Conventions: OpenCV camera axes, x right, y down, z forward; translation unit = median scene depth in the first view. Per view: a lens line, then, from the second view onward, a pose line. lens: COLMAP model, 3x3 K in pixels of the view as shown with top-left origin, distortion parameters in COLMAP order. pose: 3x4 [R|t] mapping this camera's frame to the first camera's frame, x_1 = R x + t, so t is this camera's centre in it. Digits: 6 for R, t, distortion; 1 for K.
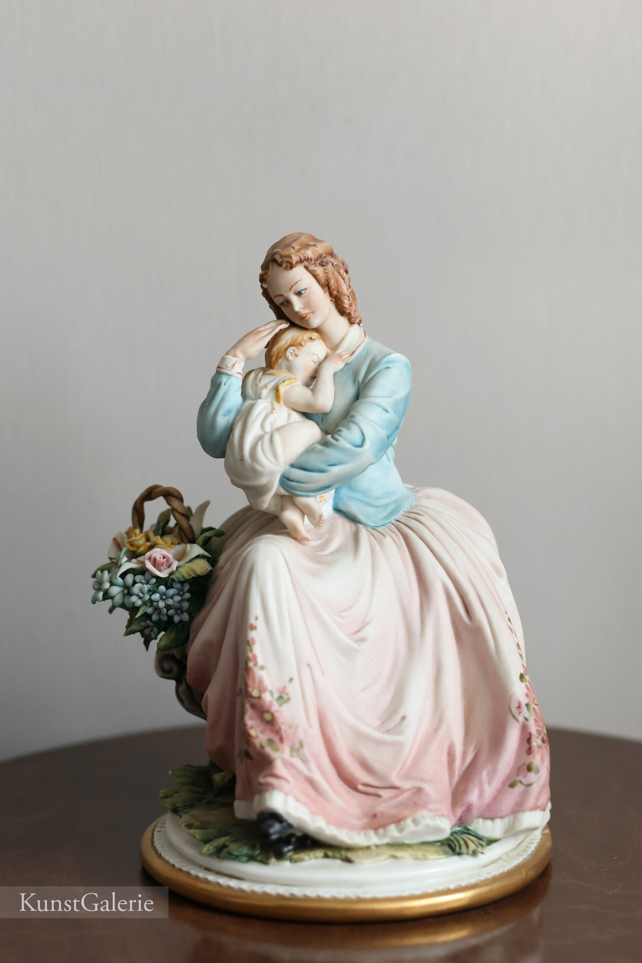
lens RADIAL K [[2345.5, 0, 321.7], [0, 2345.5, 484.6], [0, 0, 1]] dist [-0.024118, 0.000000]
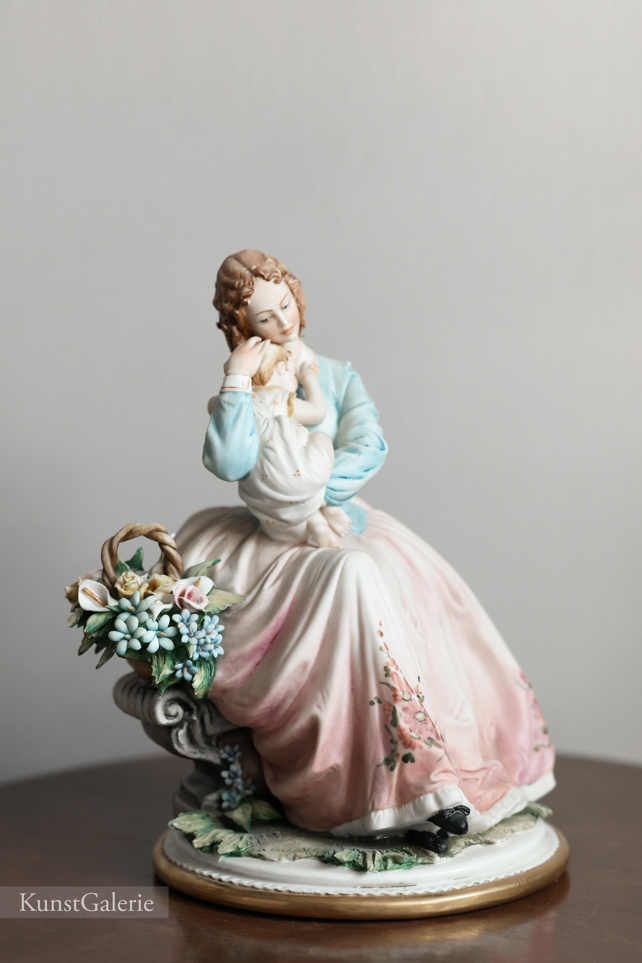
lens RADIAL K [[2345.5, 0, 319.9], [0, 2345.5, 478.7], [0, 0, 1]] dist [-0.024118, 0.000000]
pose [[0.674045, -0.097377, 0.732244, -0.733677], [0.135552, 0.990746, 0.006975, -0.014431], [-0.726147, 0.094556, 0.681007, 0.317496]]
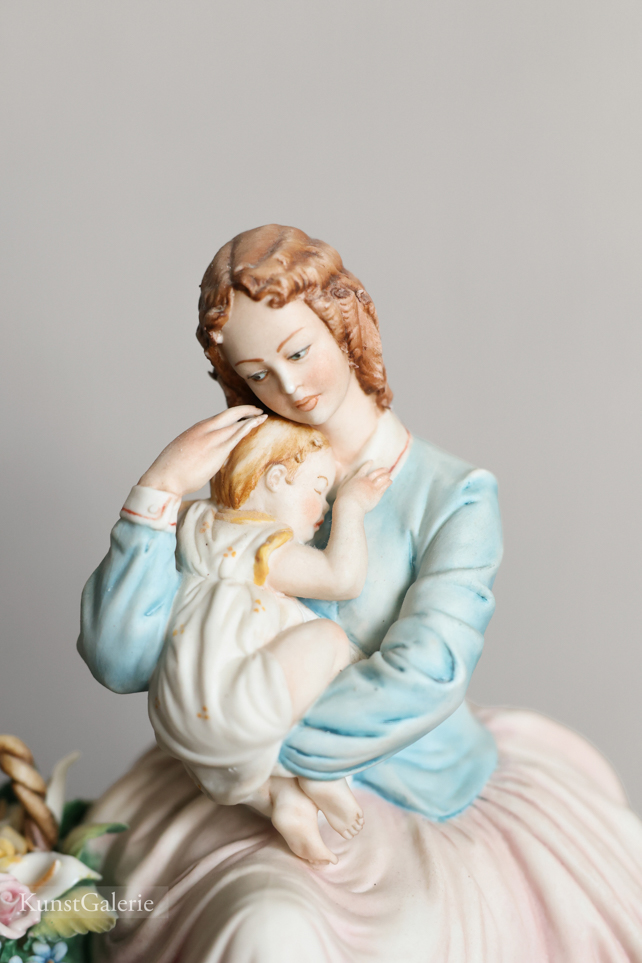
lens RADIAL K [[2345.5, 0, 319.0], [0, 2345.5, 483.7], [0, 0, 1]] dist [-0.024118, 0.000000]
pose [[0.967342, -0.033424, 0.251260, -0.127251], [0.012605, 0.996385, 0.084017, -0.095809], [-0.253159, -0.078106, 0.964266, 0.527621]]
